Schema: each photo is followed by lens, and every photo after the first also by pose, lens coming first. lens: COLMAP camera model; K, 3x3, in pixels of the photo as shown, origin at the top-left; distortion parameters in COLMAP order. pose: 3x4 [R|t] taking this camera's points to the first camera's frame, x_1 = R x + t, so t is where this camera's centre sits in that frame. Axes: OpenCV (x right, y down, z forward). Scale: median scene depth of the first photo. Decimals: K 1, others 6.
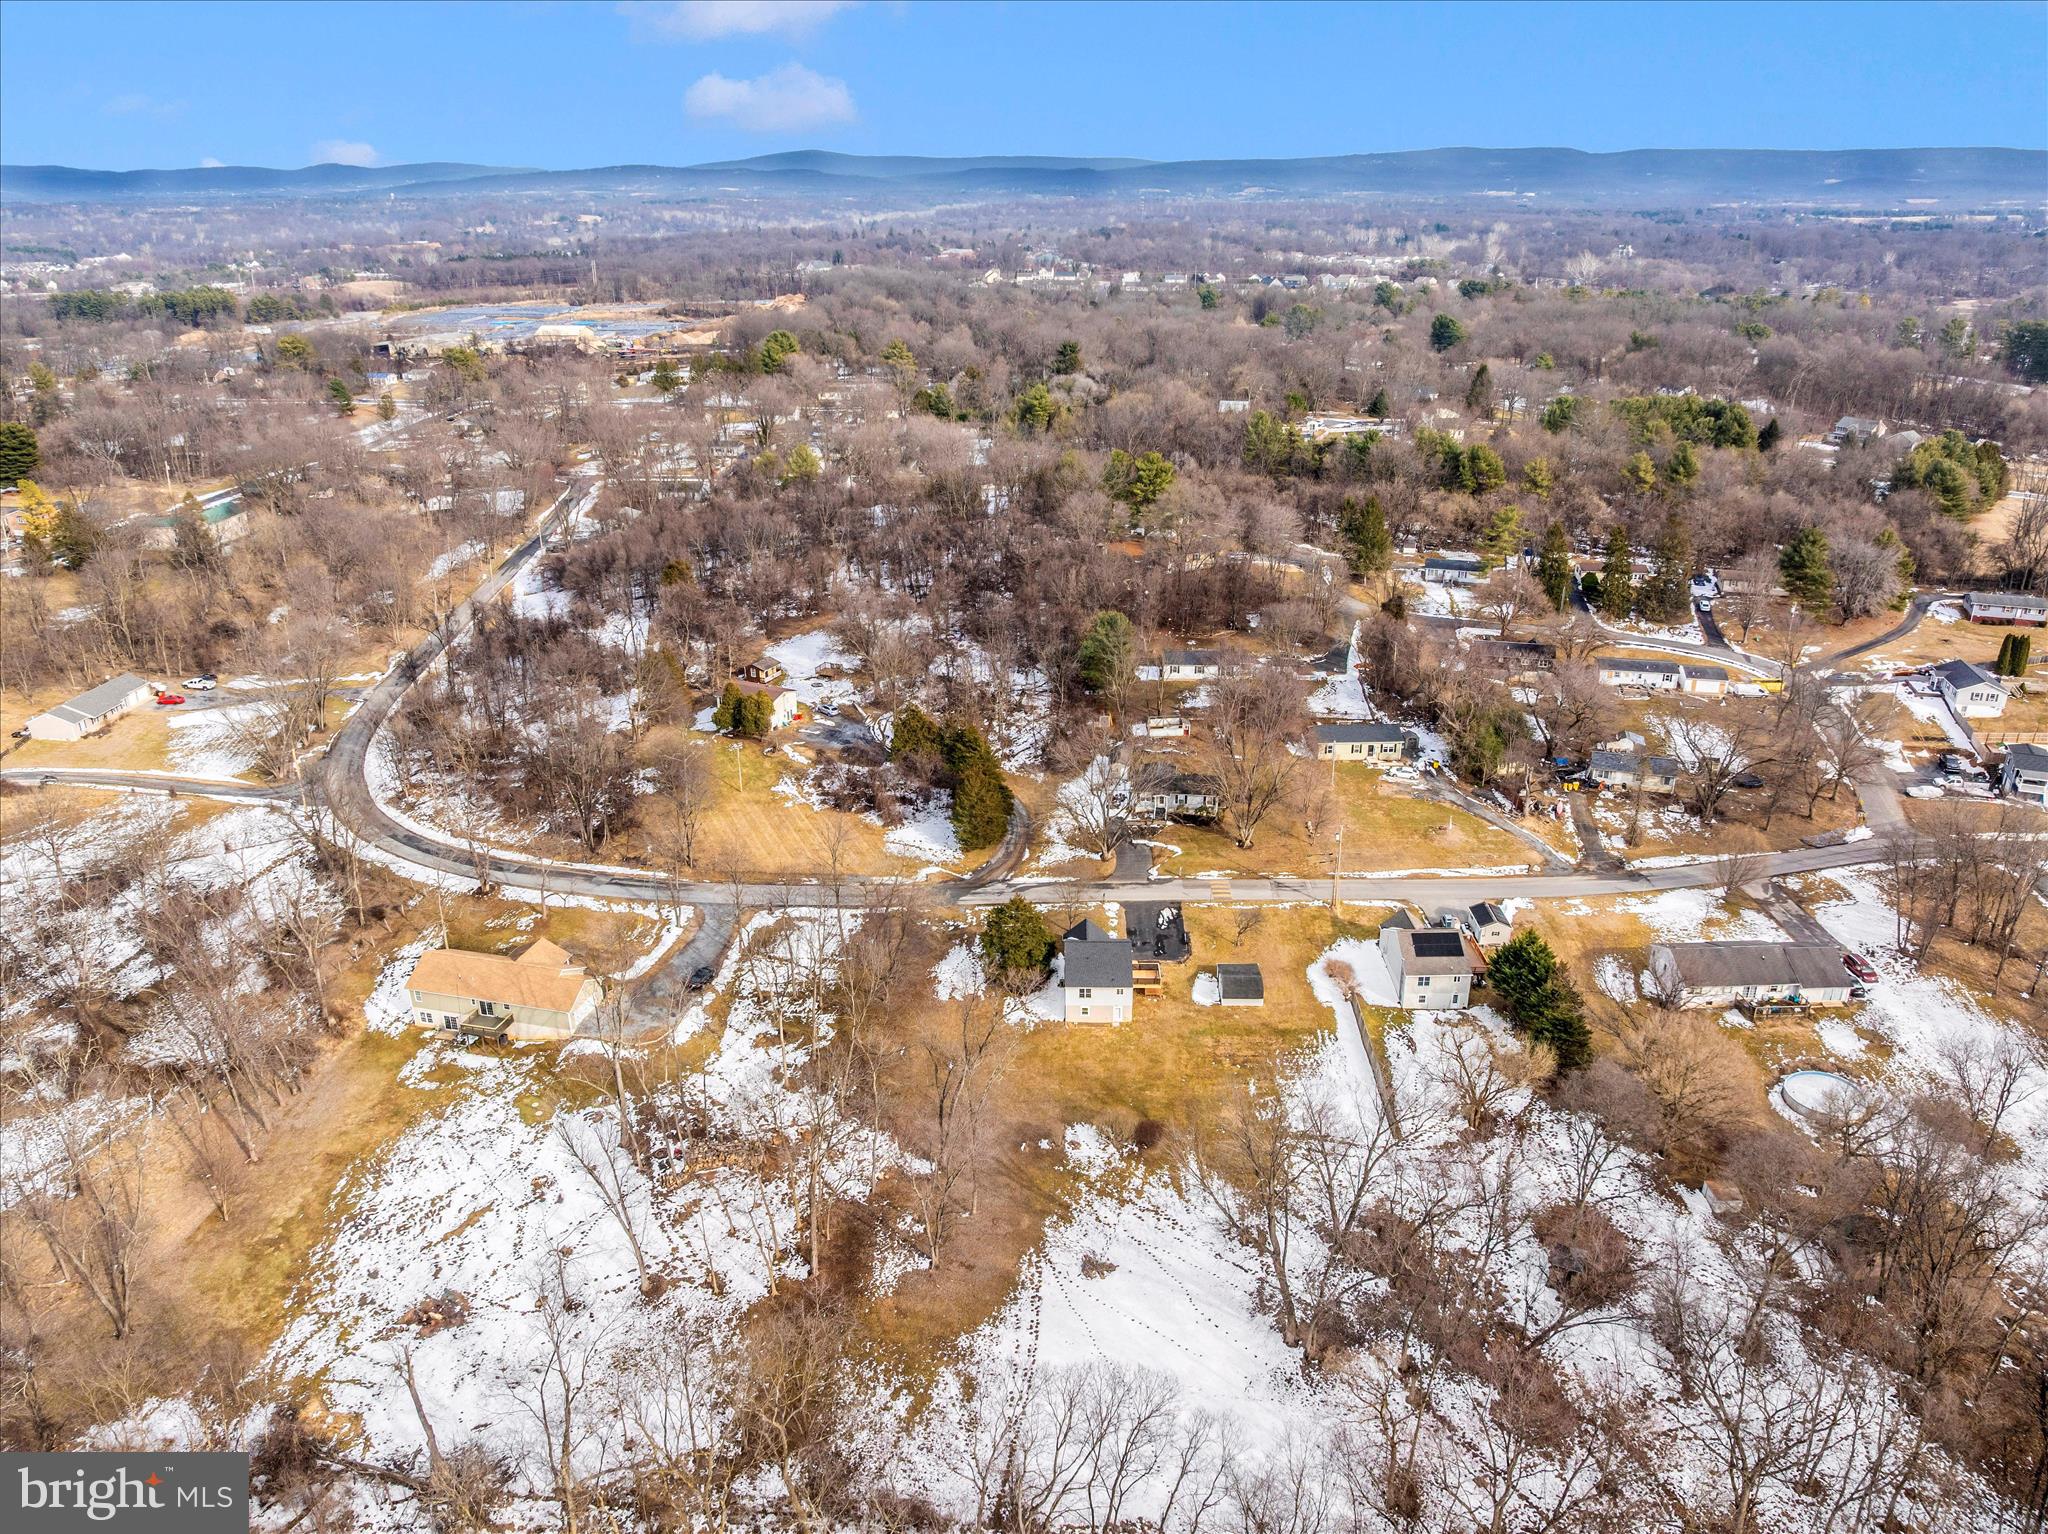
lens RADIAL K [[1446.1, 0, 1037.2], [0, 1446.1, 762.2], [0, 0, 1]] dist [-0.036686, -0.000342]
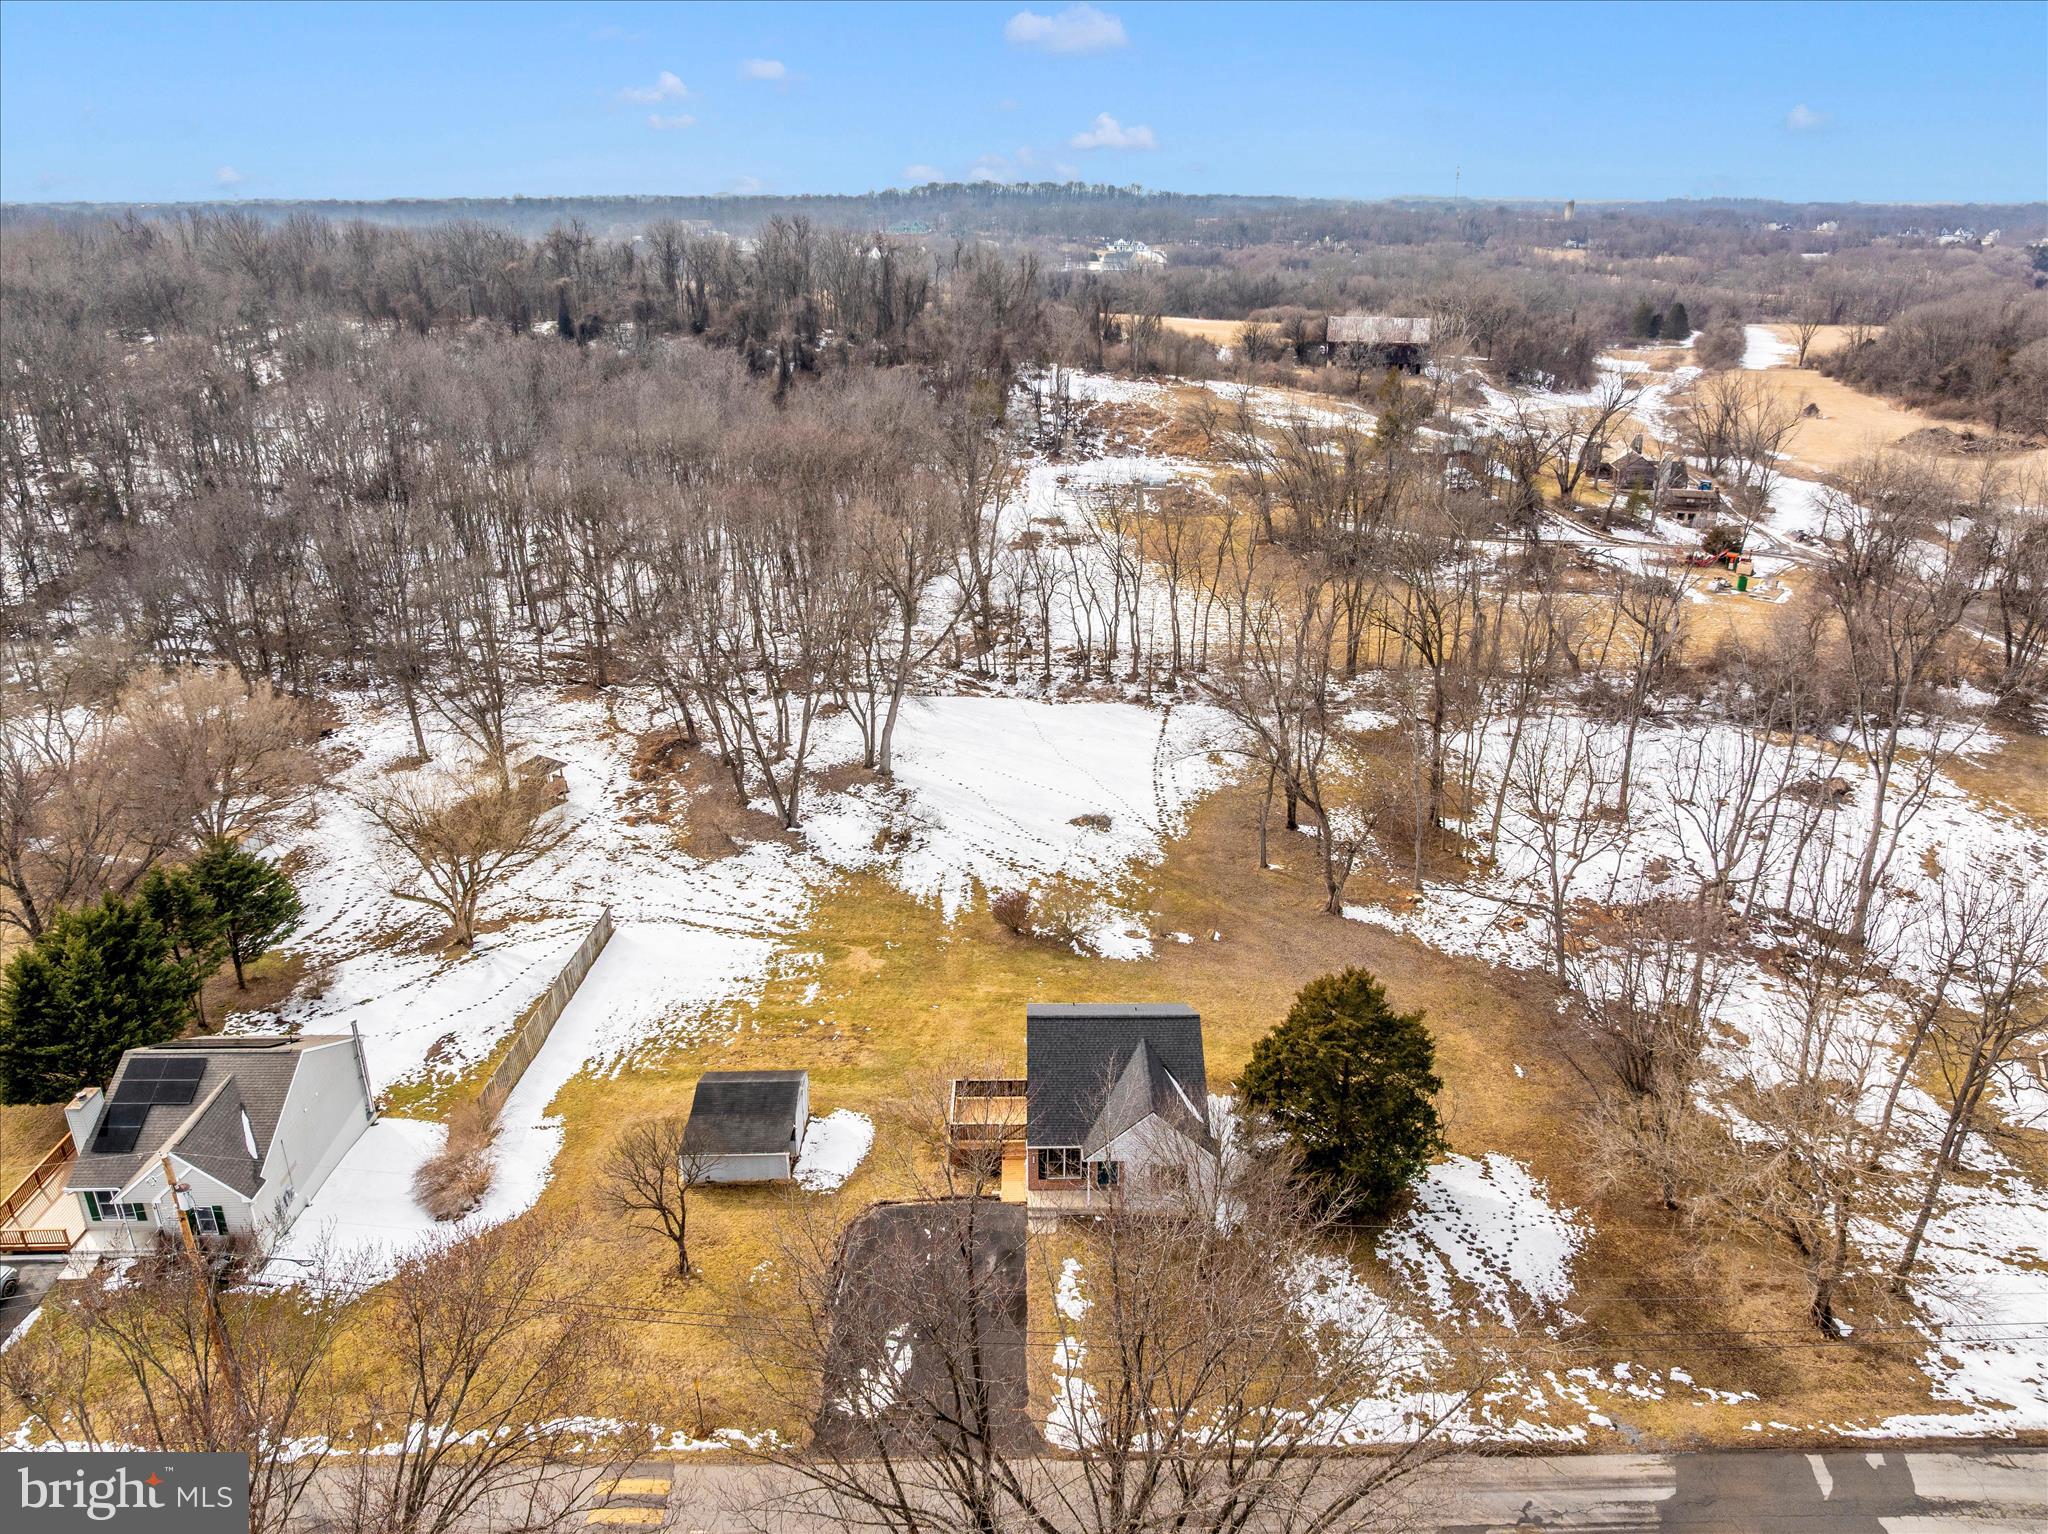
lens RADIAL K [[1446.1, 0, 1037.2], [0, 1446.1, 762.2], [0, 0, 1]] dist [-0.036686, -0.000342]
pose [[-0.999773, 0.010628, -0.018456, 0.069416], [-0.005207, 0.718295, 0.695719, -0.193109], [0.020651, 0.695657, -0.718077, 1.235990]]
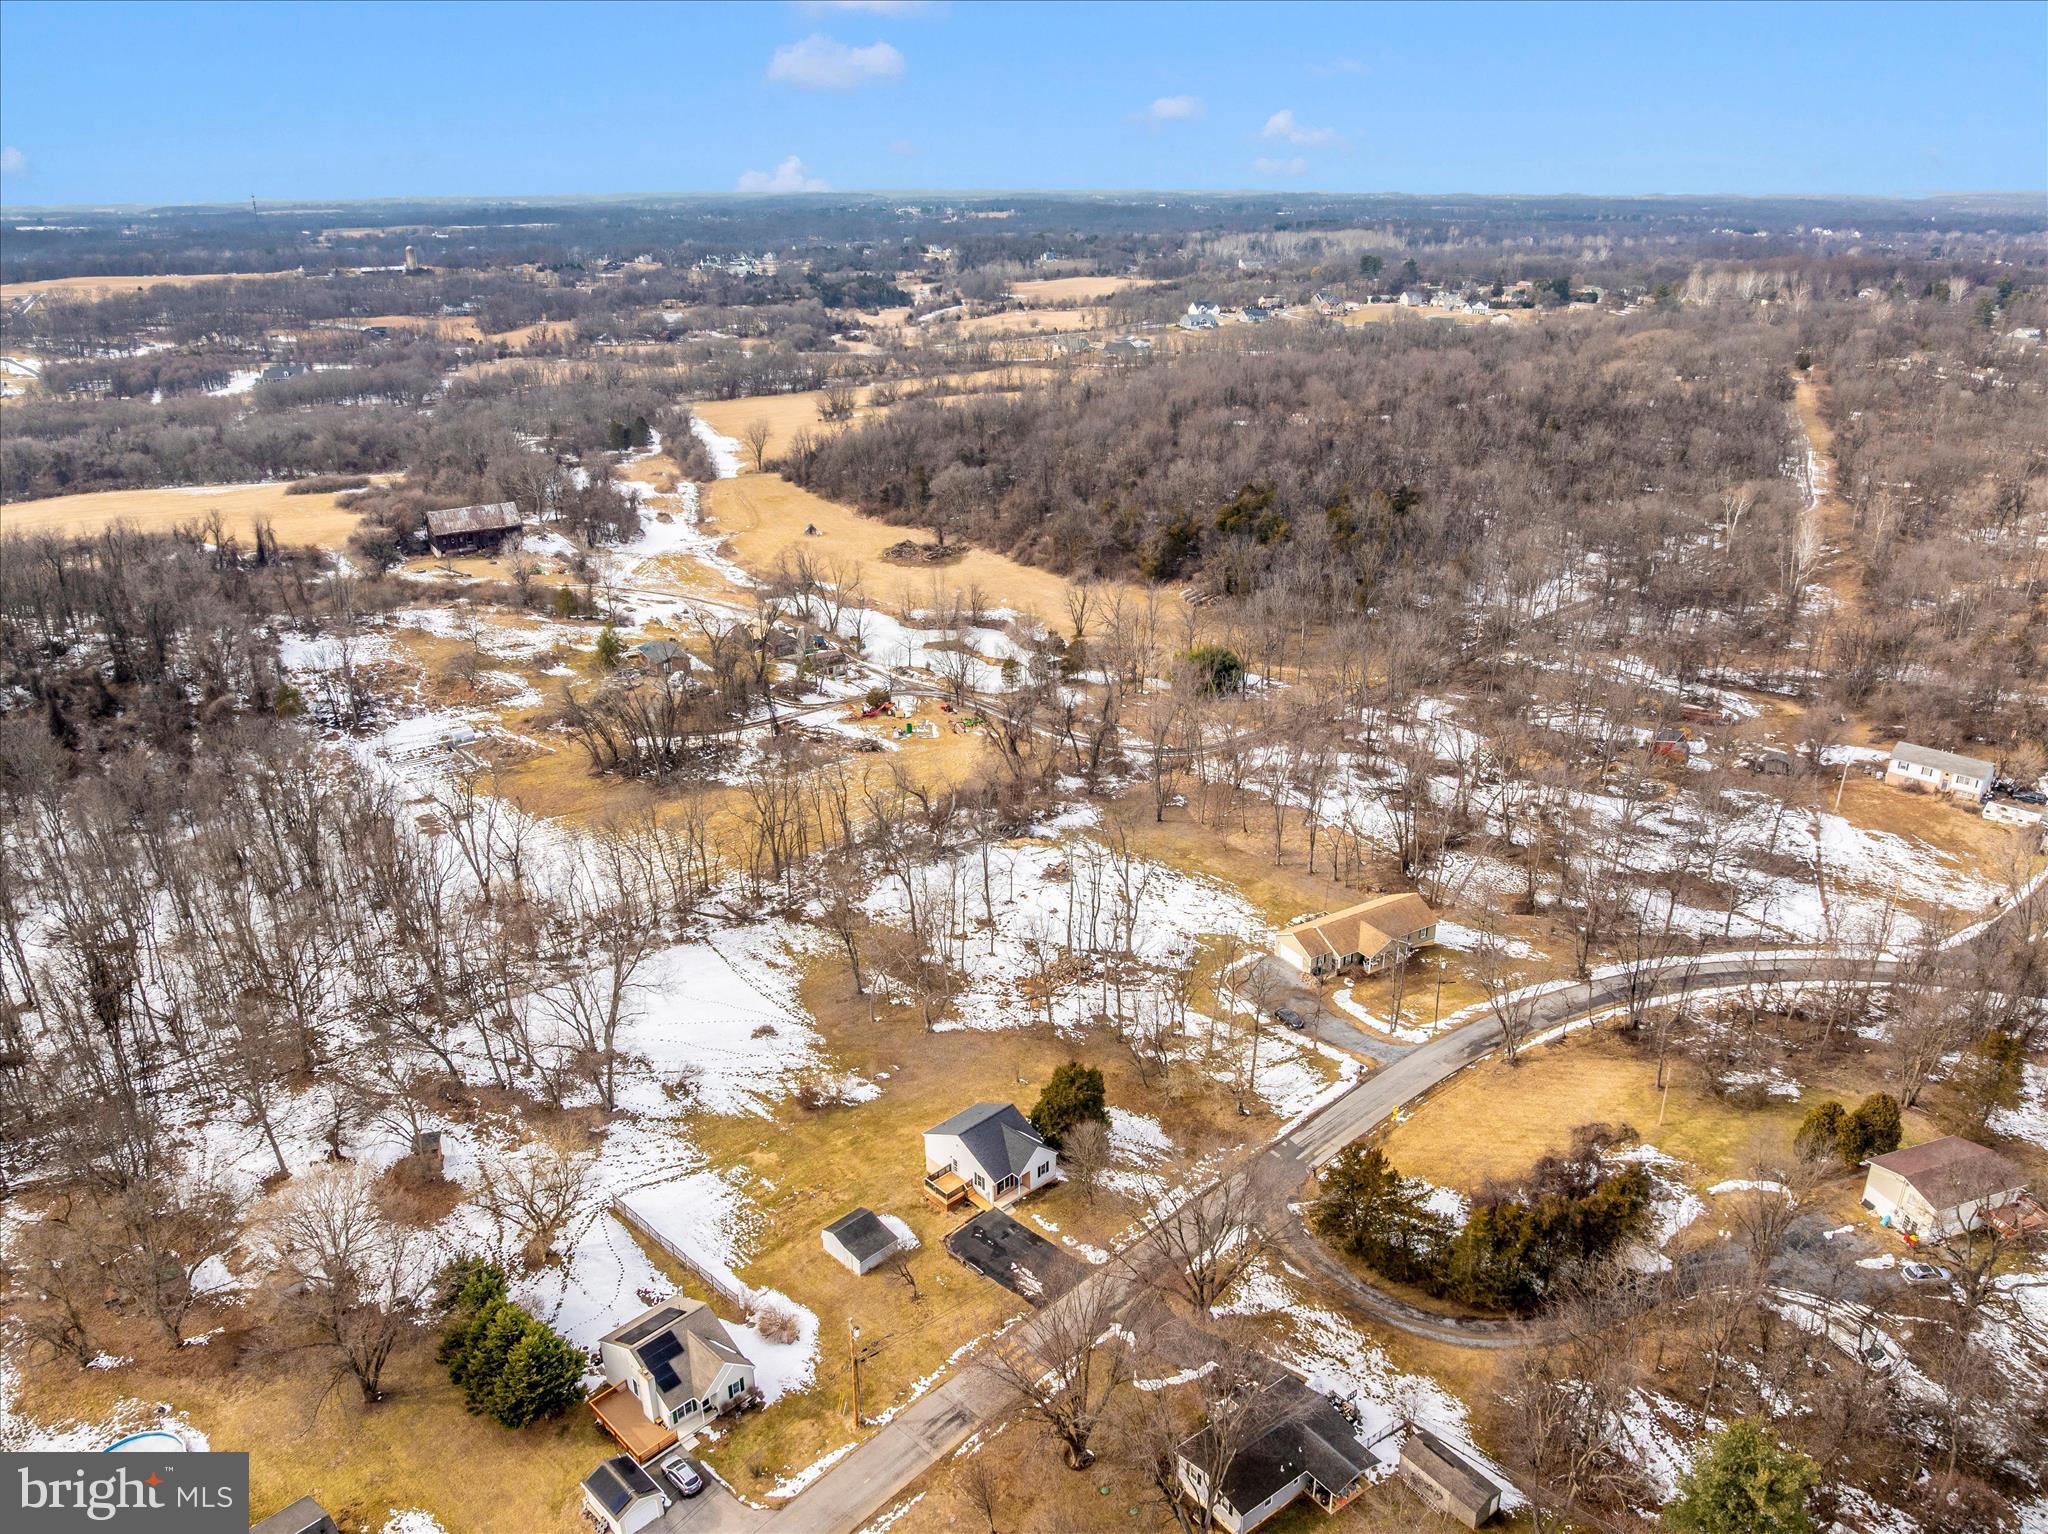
lens RADIAL K [[1455.1, 0, 1036.8], [0, 1455.1, 739.1], [0, 0, 1]] dist [-0.014594, -0.045916]
pose [[-0.708238, 0.259659, -0.656488, 0.550998], [-0.265283, 0.763871, 0.588325, -0.594544], [0.654236, 0.590829, -0.472119, 1.313200]]
